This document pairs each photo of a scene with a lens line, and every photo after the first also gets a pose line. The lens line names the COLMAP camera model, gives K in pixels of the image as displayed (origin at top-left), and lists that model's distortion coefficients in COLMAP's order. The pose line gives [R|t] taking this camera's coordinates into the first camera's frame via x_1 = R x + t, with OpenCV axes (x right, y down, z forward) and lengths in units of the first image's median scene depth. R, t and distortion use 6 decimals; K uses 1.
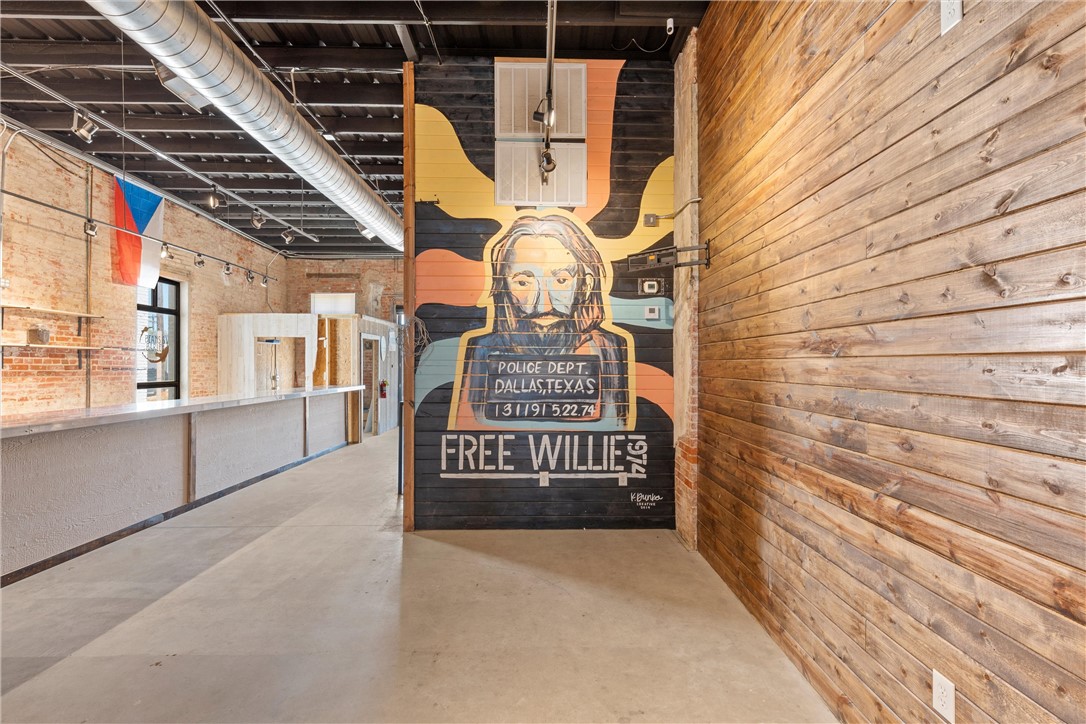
lens RADIAL K [[416.1, 0, 540.2], [0, 416.1, 360.1], [0, 0, 1]] dist [-0.000822, -0.000617]
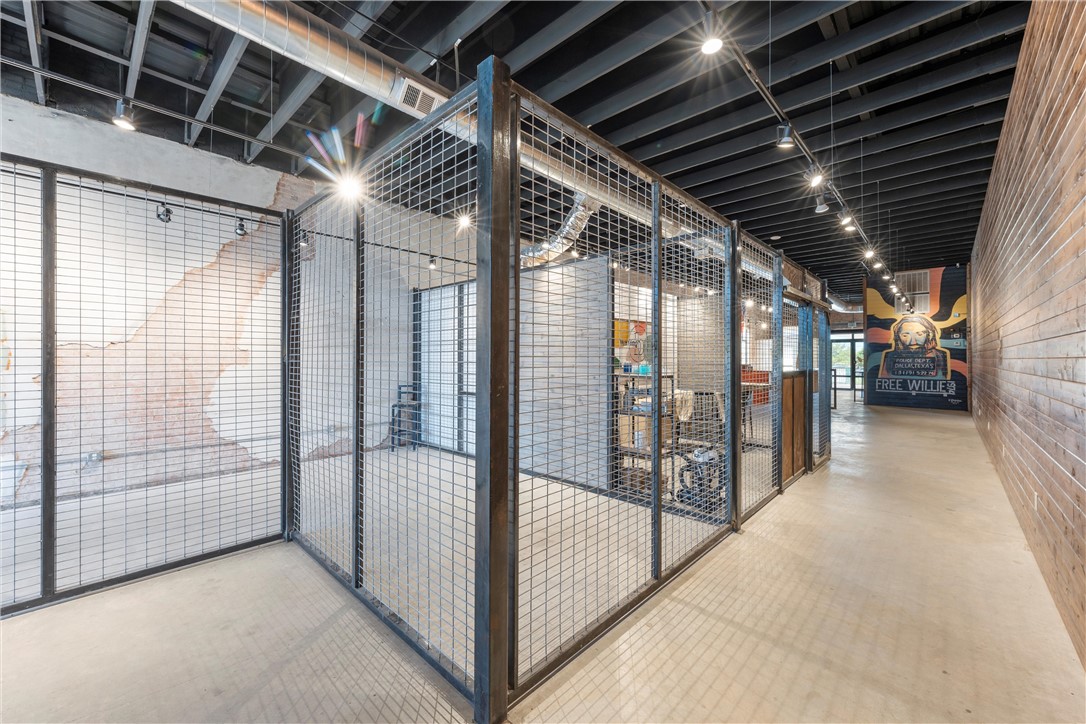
lens RADIAL K [[430.9, 0, 547.4], [0, 430.9, 355.6], [0, 0, 1]] dist [0.001885, 0.000206]
pose [[0.719852, -0.003396, -0.694120, 0.303791], [0.004034, 0.999992, -0.000709, -0.031626], [0.694116, -0.002290, 0.719859, -3.630900]]
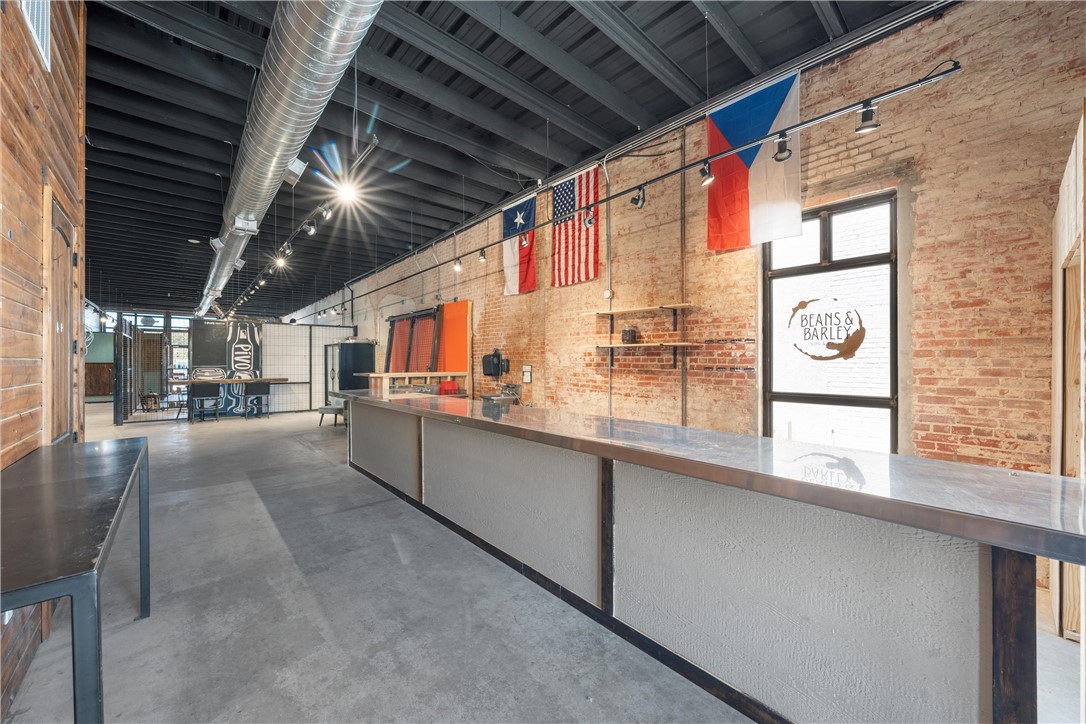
lens RADIAL K [[416.1, 0, 547.9], [0, 416.1, 364.1], [0, 0, 1]] dist [-0.000822, -0.000617]
pose [[-0.764205, 0.002012, -0.644971, -0.464261], [0.007439, 0.999956, -0.005695, 0.021744], [0.644931, -0.009150, -0.764186, 2.097994]]
